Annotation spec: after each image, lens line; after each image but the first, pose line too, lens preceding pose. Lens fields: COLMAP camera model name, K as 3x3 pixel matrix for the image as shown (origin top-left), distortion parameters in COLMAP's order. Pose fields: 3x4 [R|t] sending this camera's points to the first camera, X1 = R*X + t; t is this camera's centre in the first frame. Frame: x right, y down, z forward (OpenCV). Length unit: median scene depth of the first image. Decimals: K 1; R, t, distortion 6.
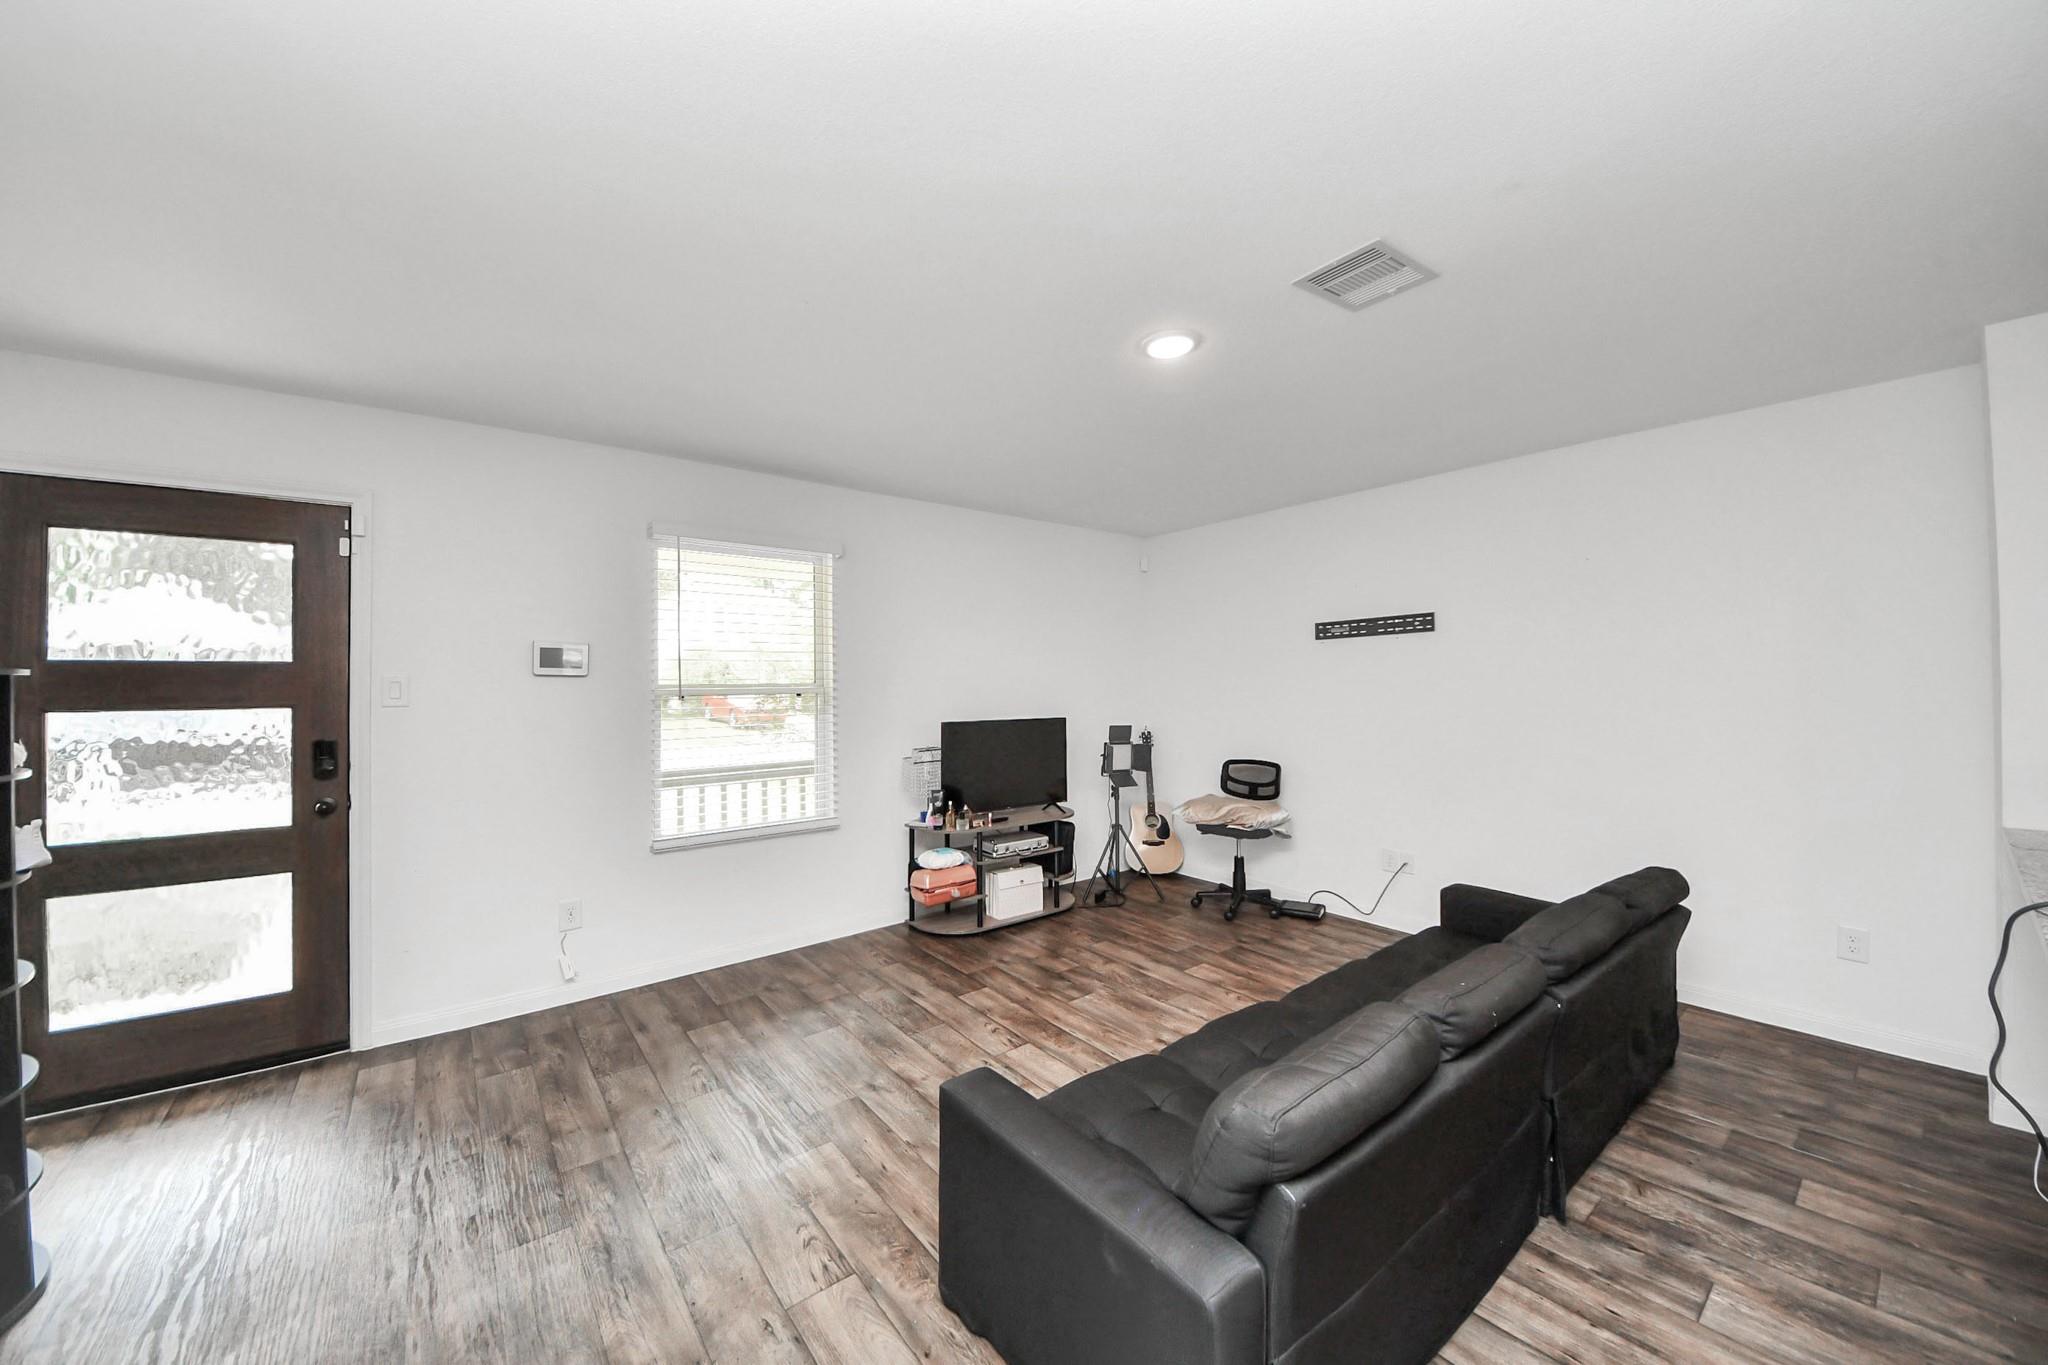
lens RADIAL K [[735.8, 0, 1009.2], [0, 735.8, 661.0], [0, 0, 1]] dist [-0.000486, -0.004802]
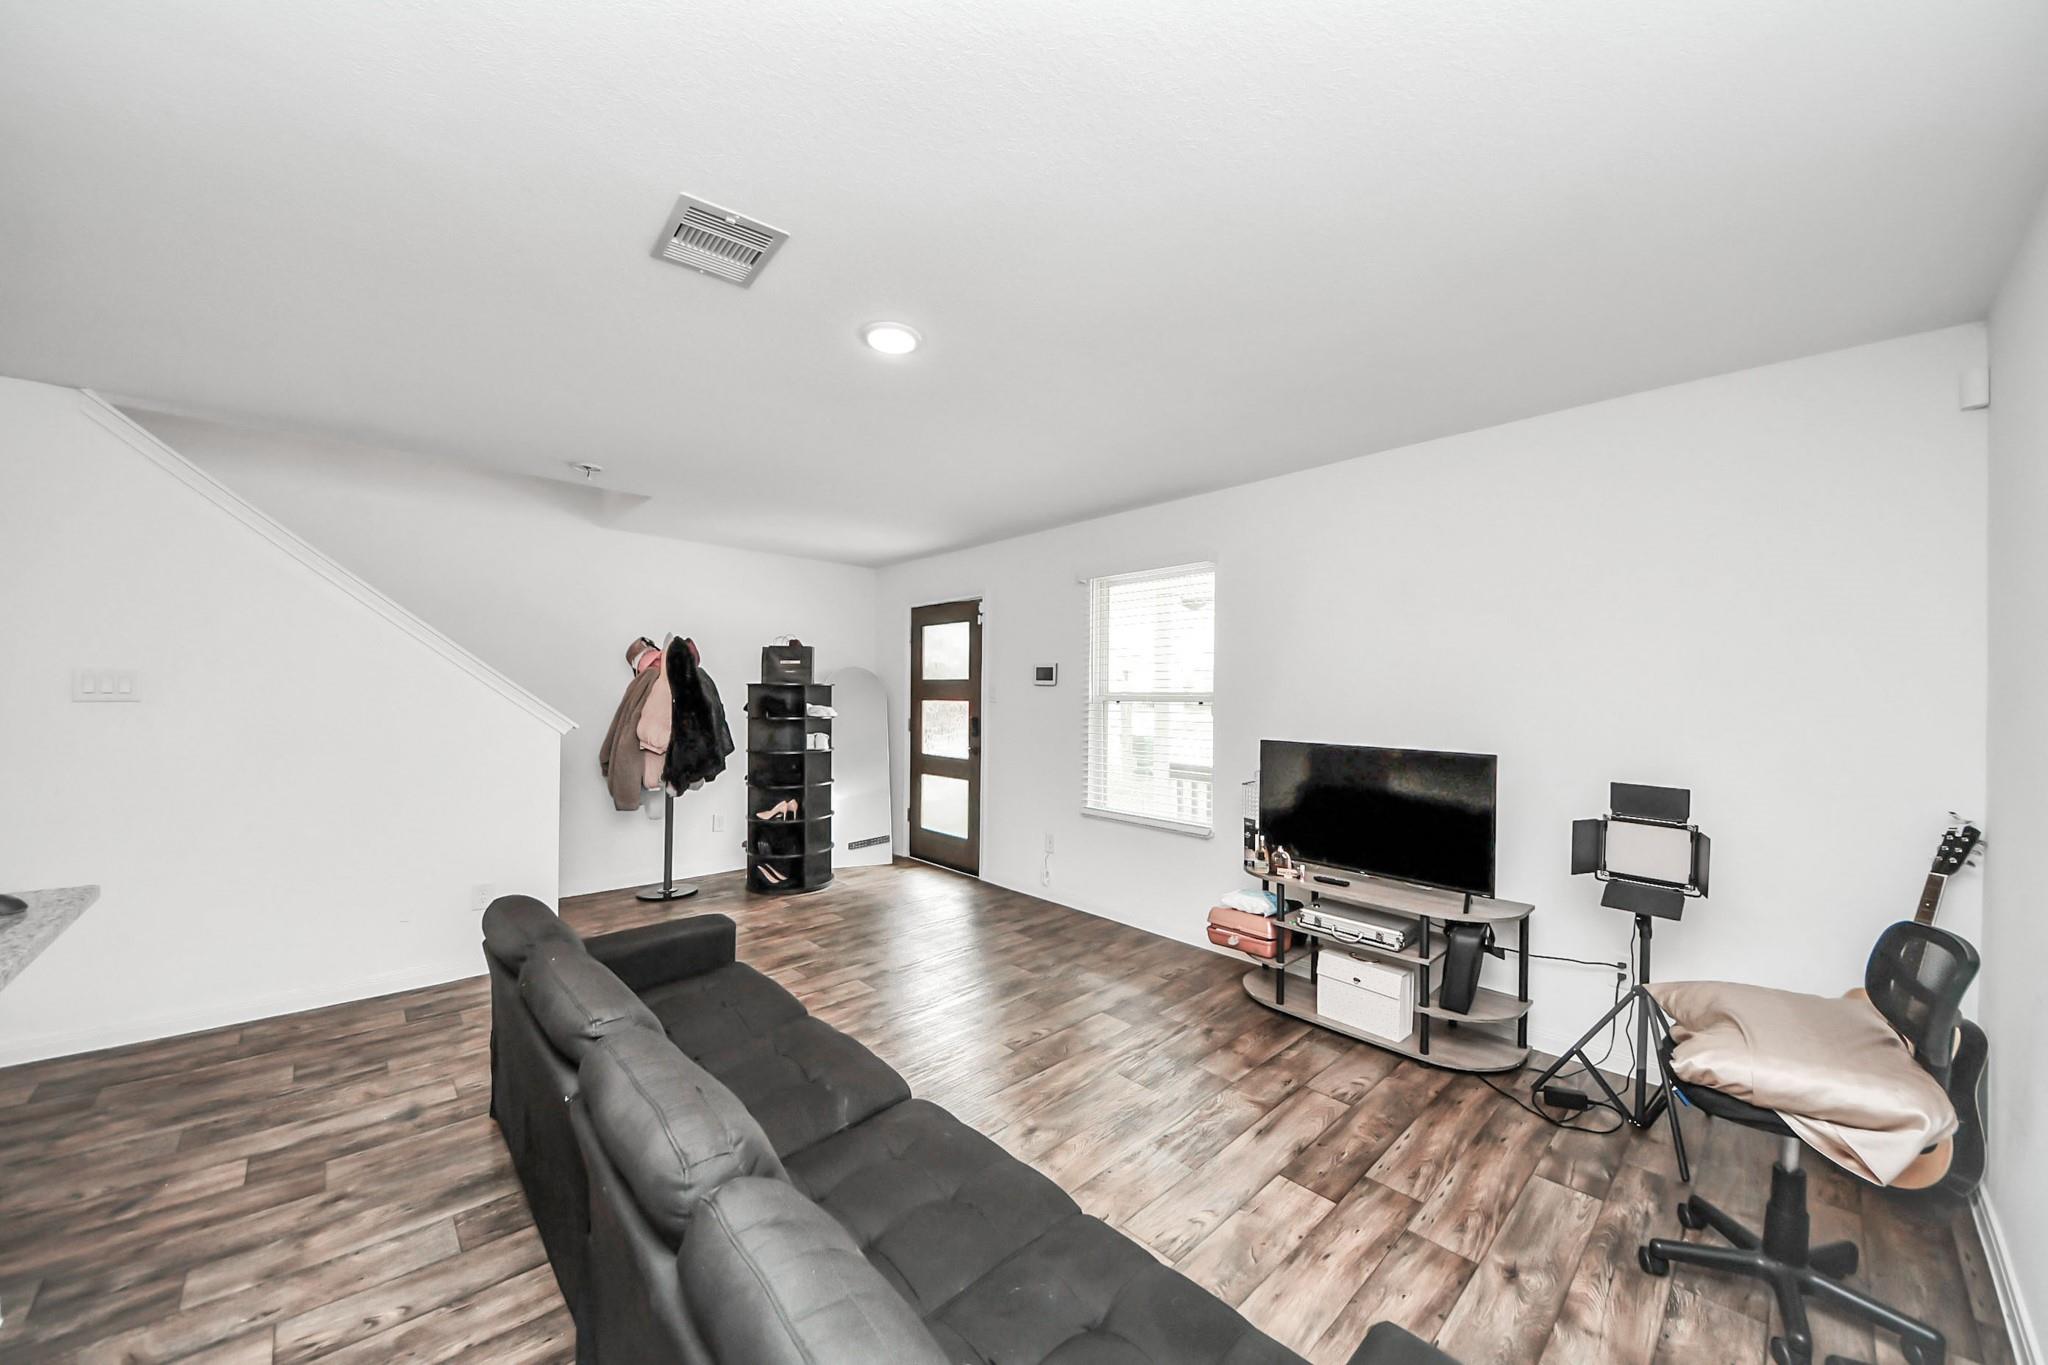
lens RADIAL K [[735.8, 0, 1011.6], [0, 735.8, 675.5], [0, 0, 1]] dist [-0.000486, -0.004802]
pose [[0.071665, -0.016742, -0.997288, 0.746045], [0.013670, 0.999782, -0.015801, 0.020475], [0.997335, -0.012501, 0.071878, 0.675606]]
